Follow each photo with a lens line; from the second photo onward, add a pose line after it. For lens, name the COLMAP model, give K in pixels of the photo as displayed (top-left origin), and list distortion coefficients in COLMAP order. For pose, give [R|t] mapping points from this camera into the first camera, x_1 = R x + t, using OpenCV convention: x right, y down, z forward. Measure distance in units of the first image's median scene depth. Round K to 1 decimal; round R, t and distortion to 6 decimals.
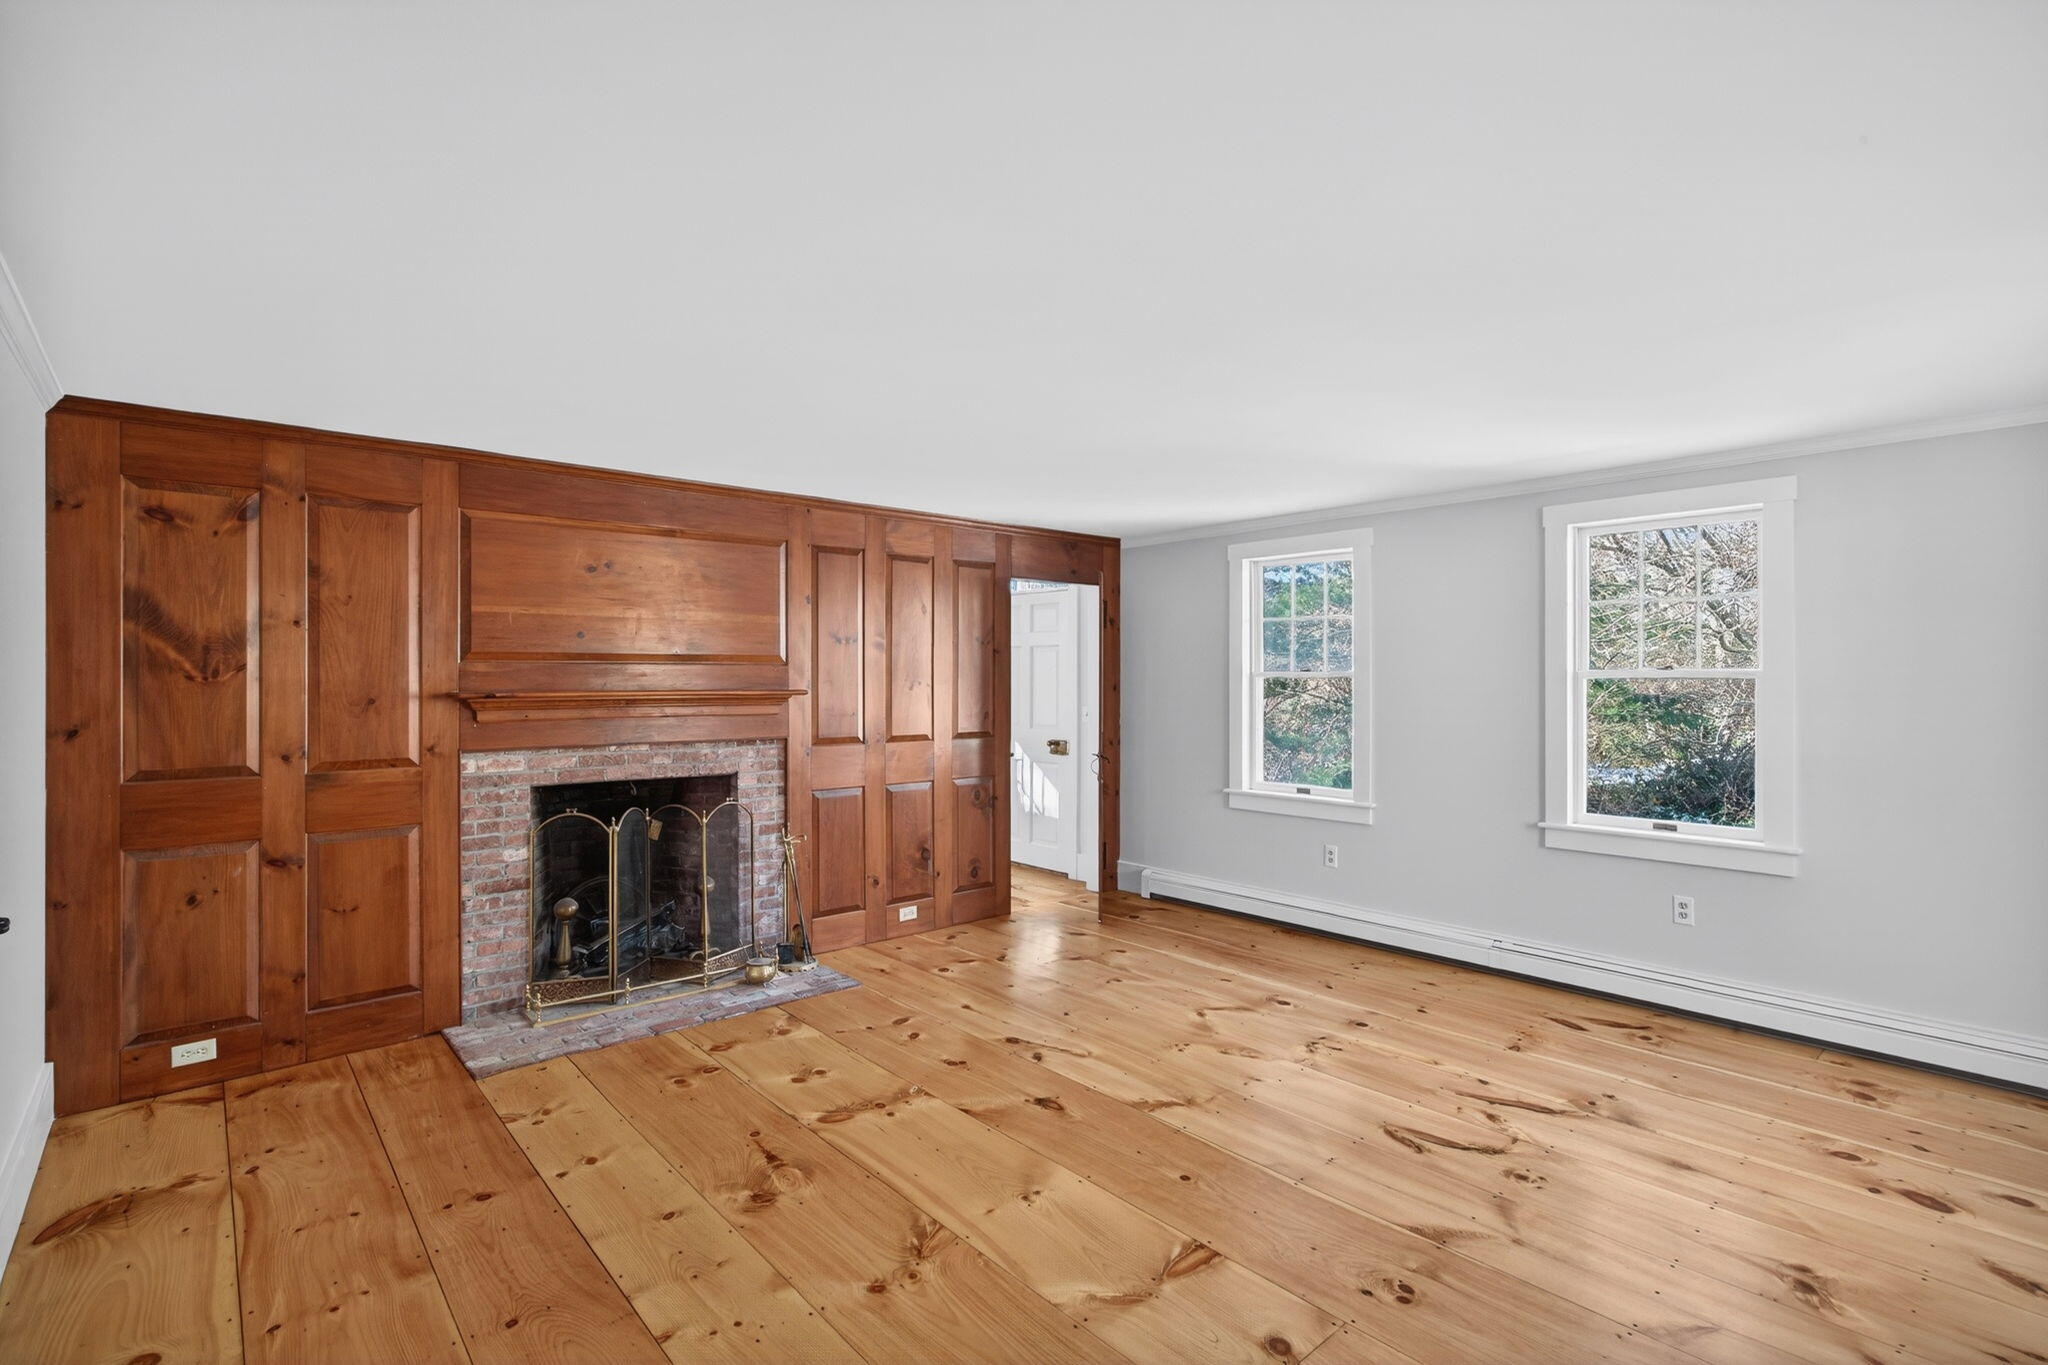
lens RADIAL K [[954.1, 0, 1024.0], [0, 954.1, 682.5], [0, 0, 1]] dist [-0.000046, 0.000365]
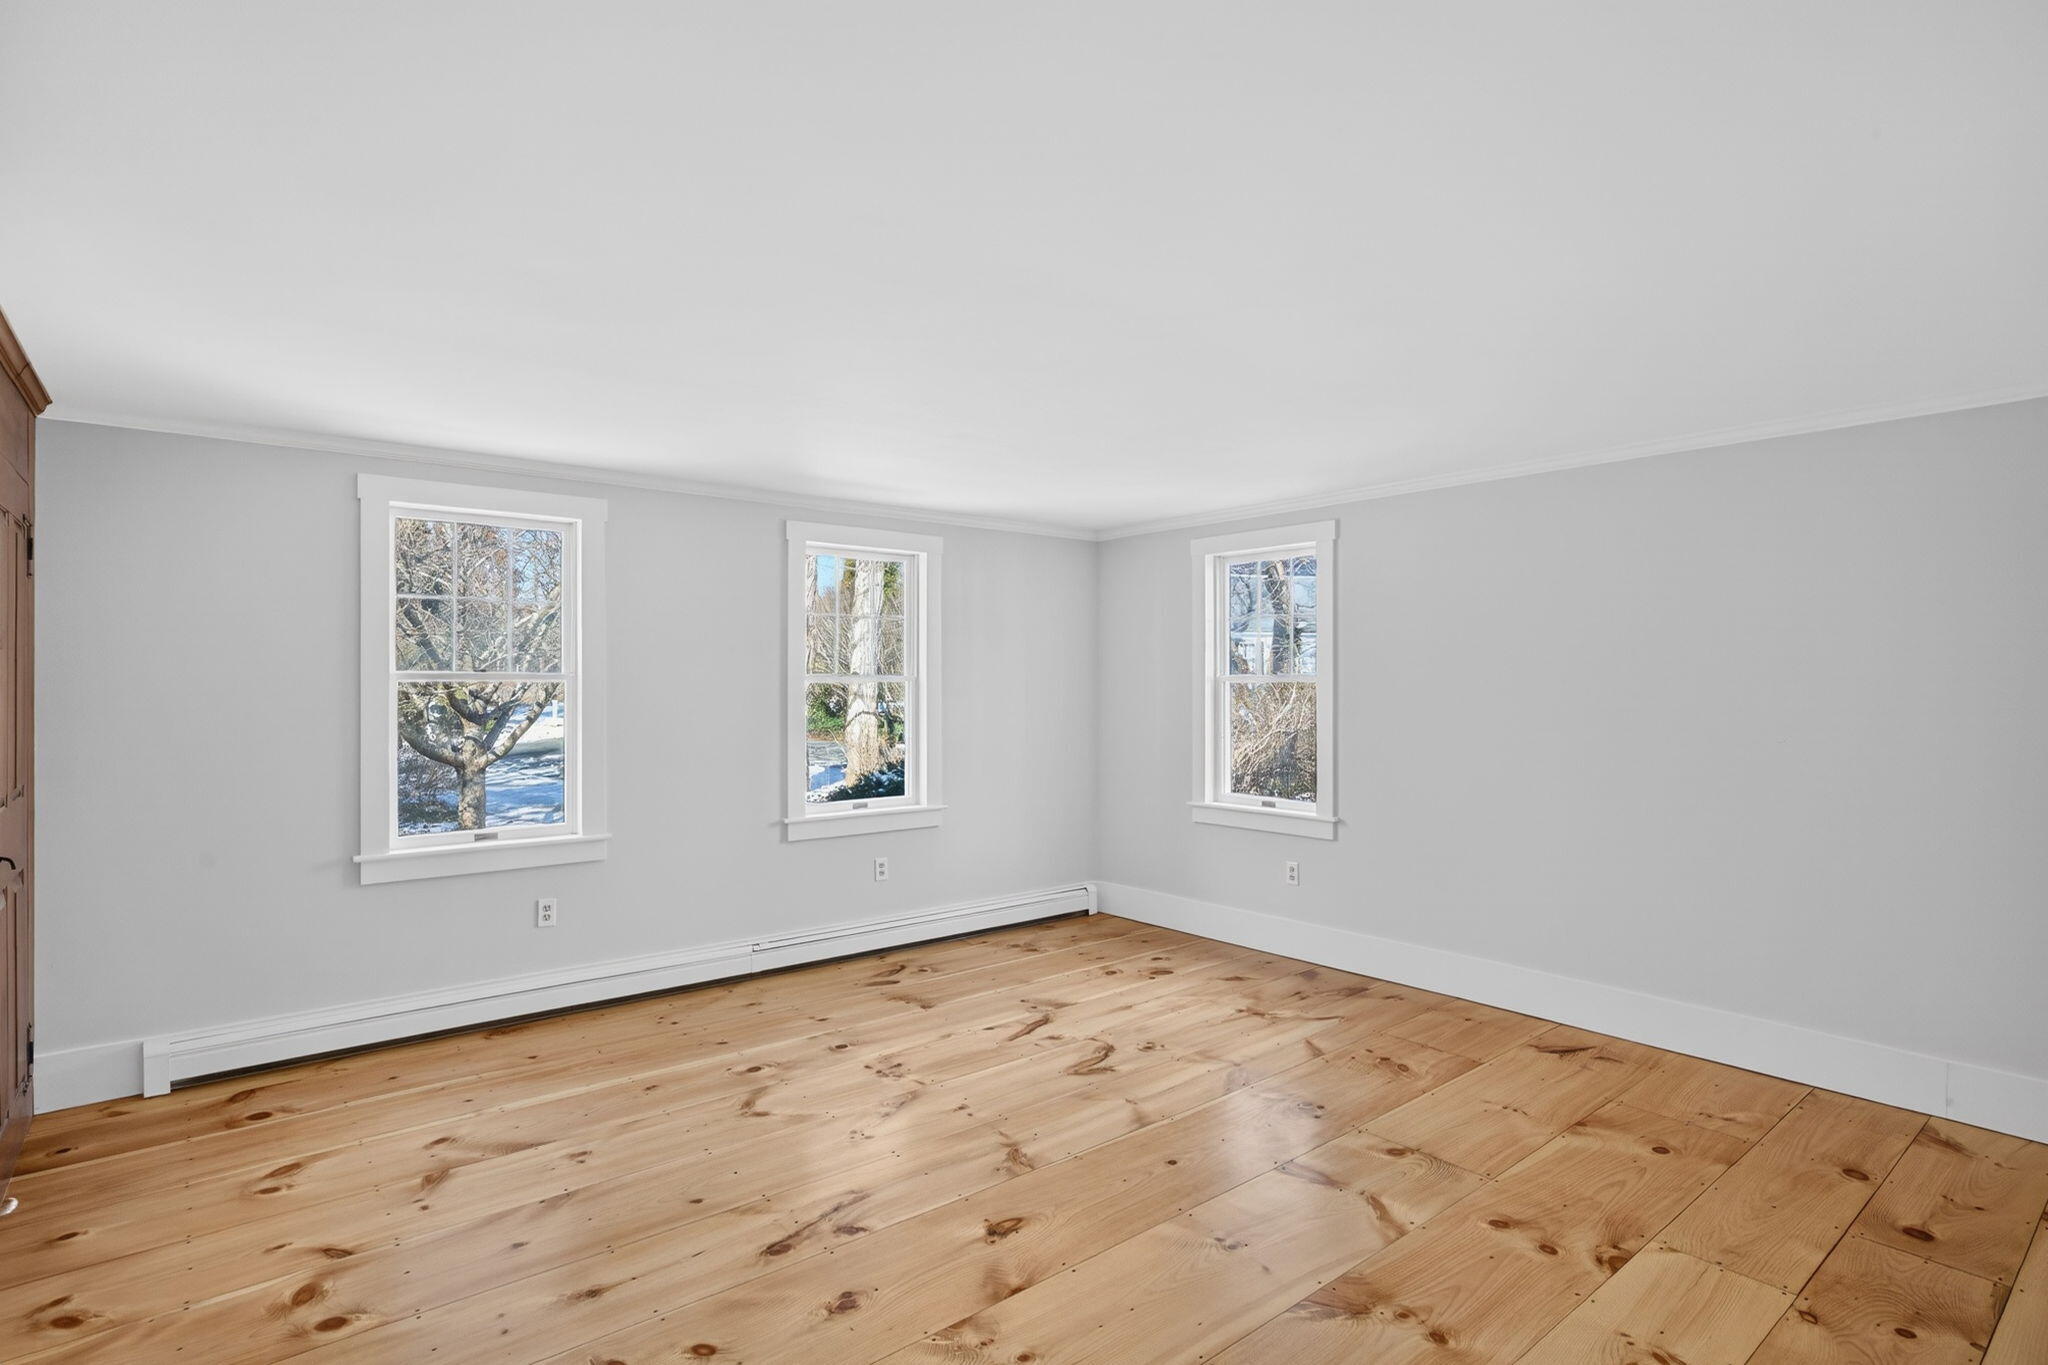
lens RADIAL K [[1035.5, 0, 1040.3], [0, 1035.5, 683.7], [0, 0, 1]] dist [-0.003179, -0.000618]
pose [[0.015649, 0.004132, 0.999869, -0.536624], [-0.000814, 0.999991, -0.004120, 0.001677], [-0.999877, -0.000750, 0.015653, 0.627830]]
